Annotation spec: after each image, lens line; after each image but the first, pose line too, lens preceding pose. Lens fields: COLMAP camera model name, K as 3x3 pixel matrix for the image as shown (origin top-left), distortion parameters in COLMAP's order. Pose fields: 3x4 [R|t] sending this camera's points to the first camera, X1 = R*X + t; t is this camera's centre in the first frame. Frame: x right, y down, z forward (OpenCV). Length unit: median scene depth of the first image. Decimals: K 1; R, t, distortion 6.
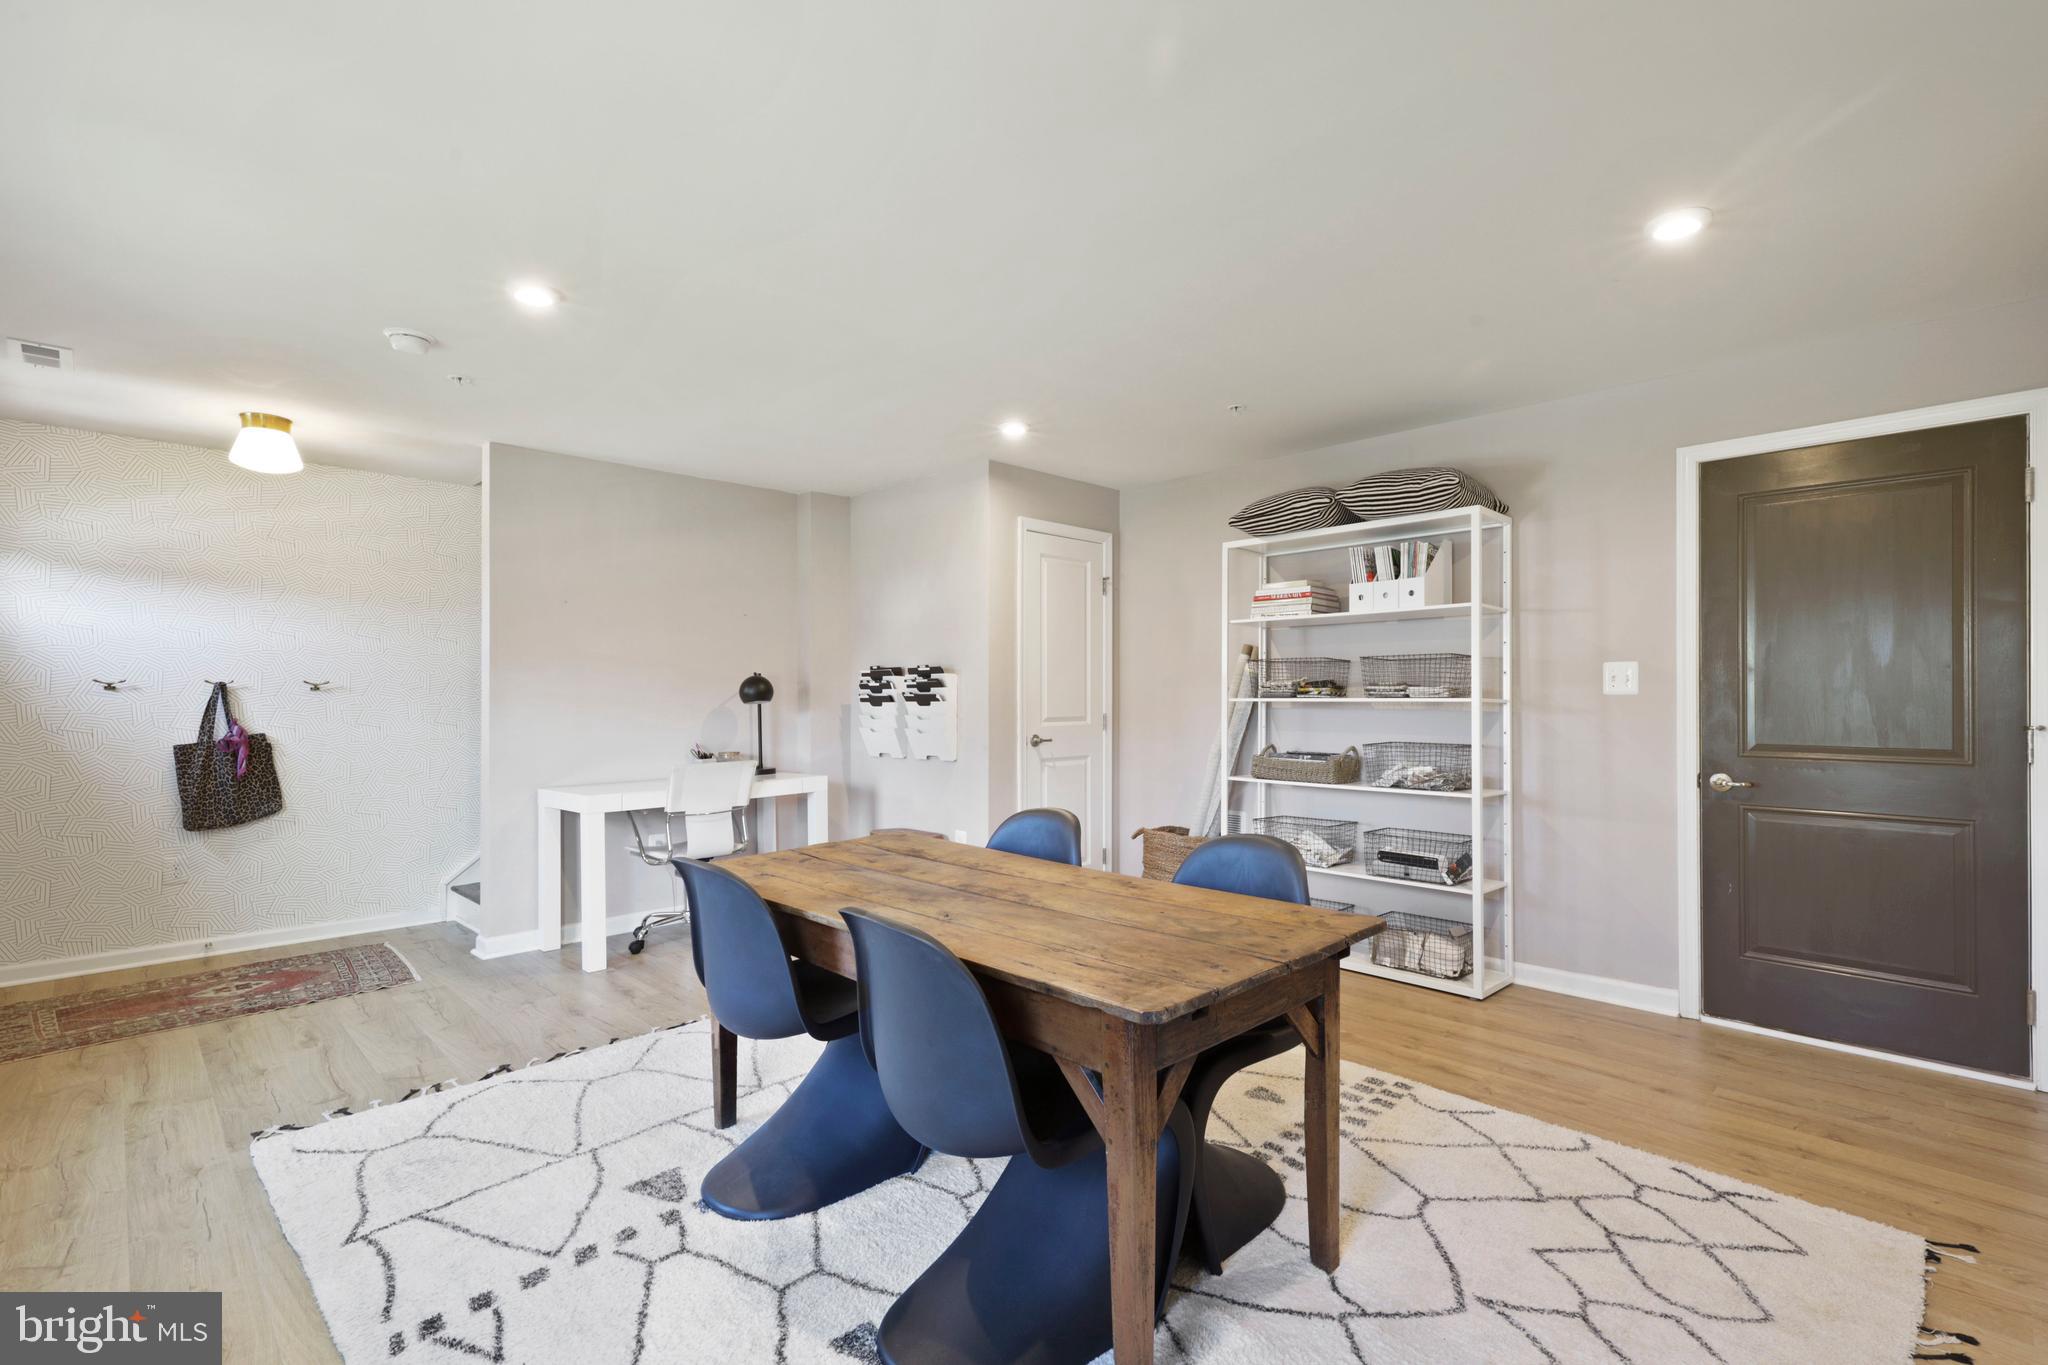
lens RADIAL K [[918.1, 0, 1029.8], [0, 918.1, 683.7], [0, 0, 1]] dist [0.014708, -0.000385]
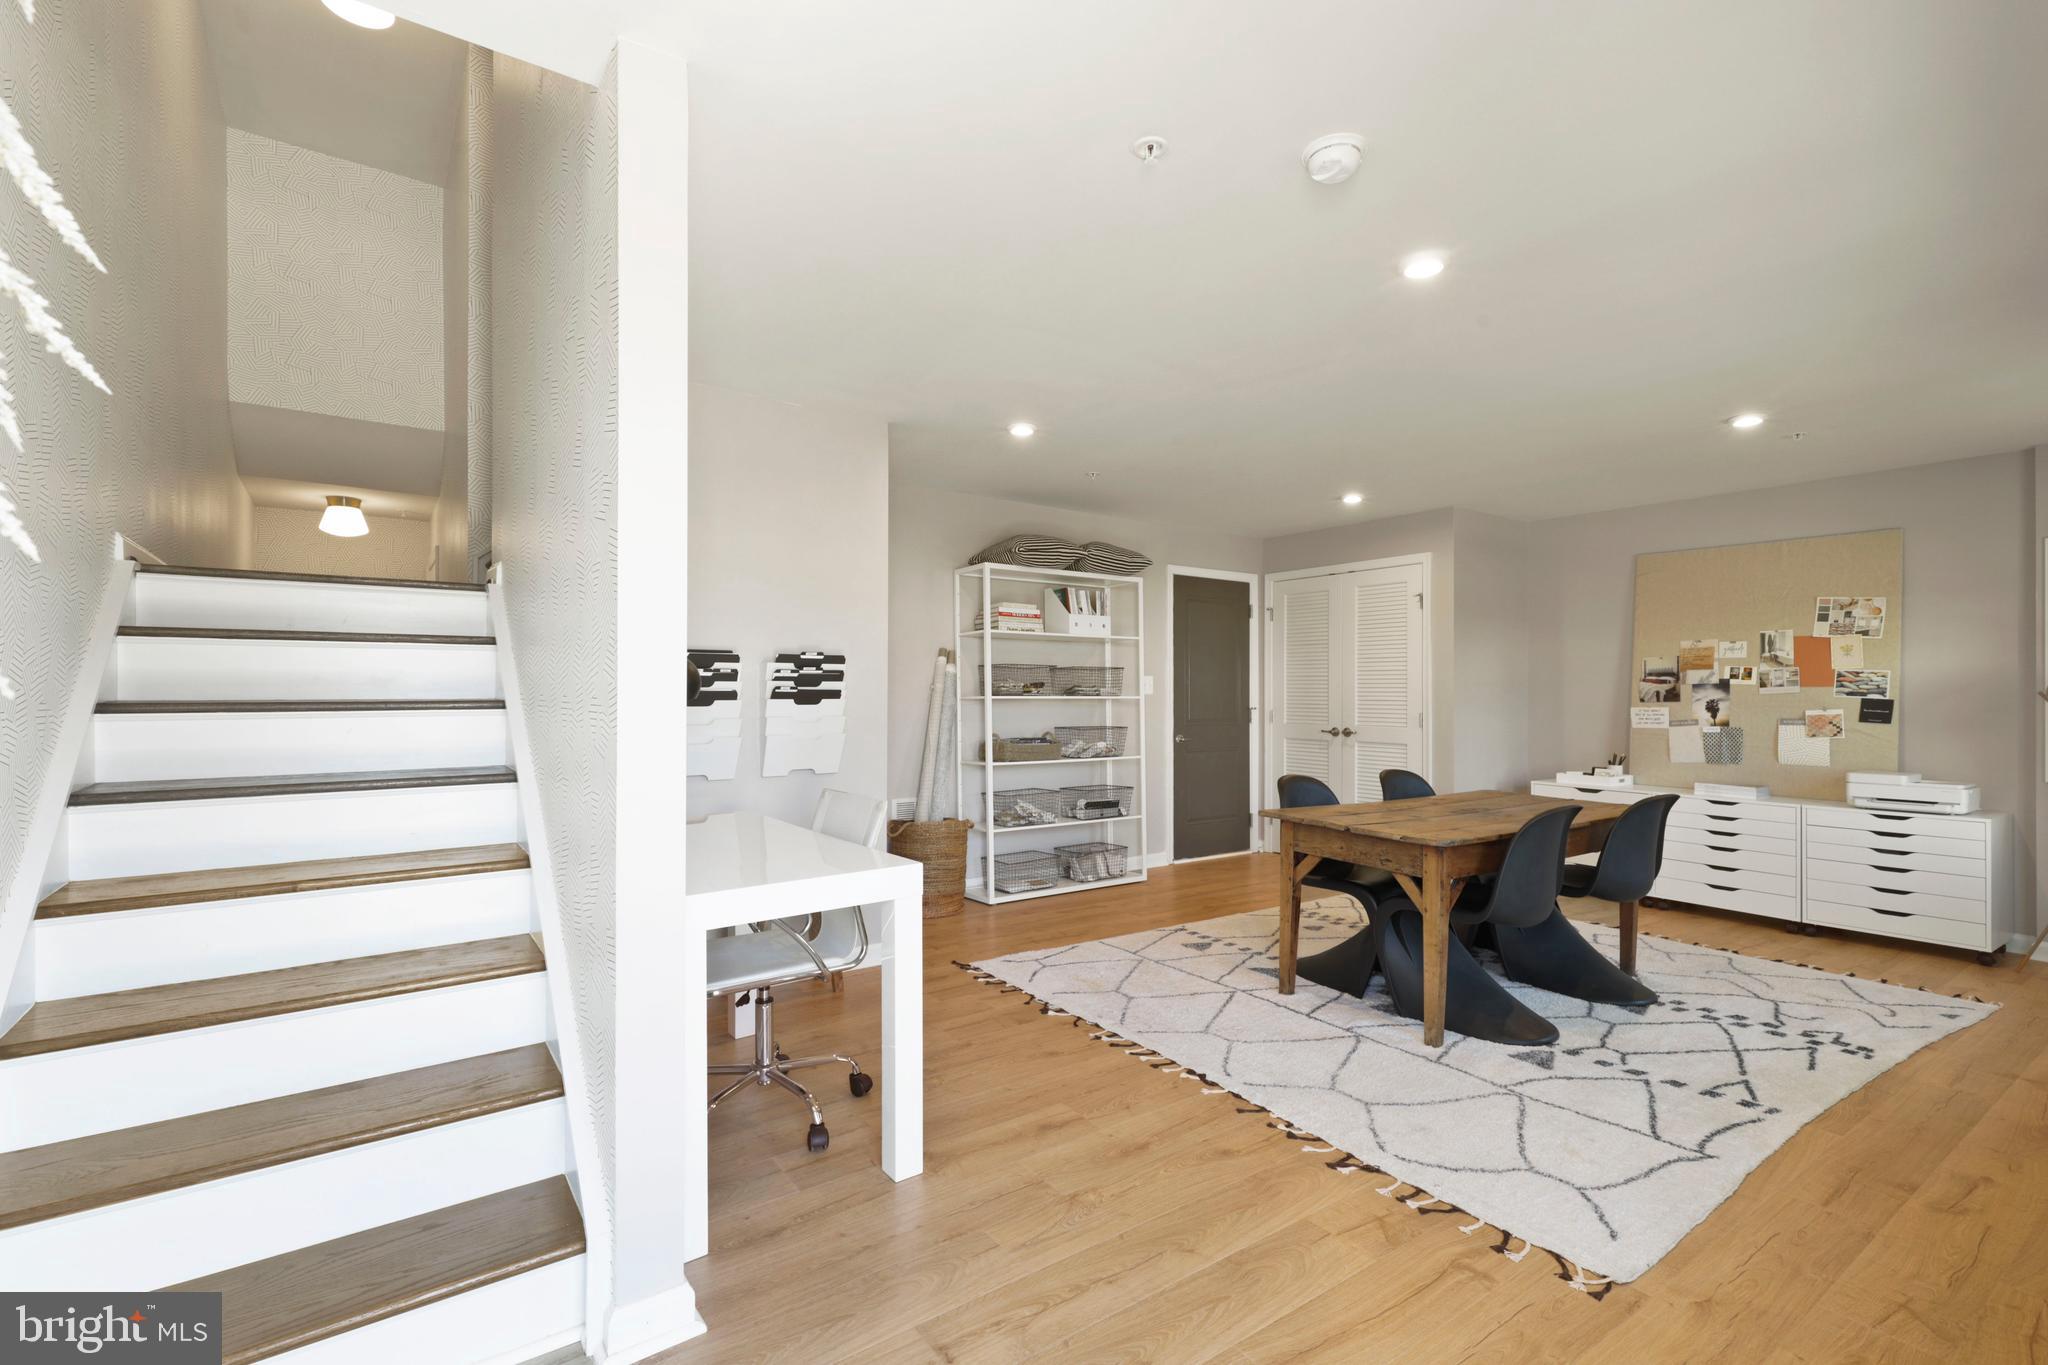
lens RADIAL K [[918.1, 0, 1029.8], [0, 918.1, 683.7], [0, 0, 1]] dist [0.014708, -0.000385]
pose [[0.166538, 0.015568, 0.985912, -1.184839], [-0.019590, 0.999730, -0.012478, 0.017669], [-0.985840, -0.017236, 0.166798, 0.963823]]
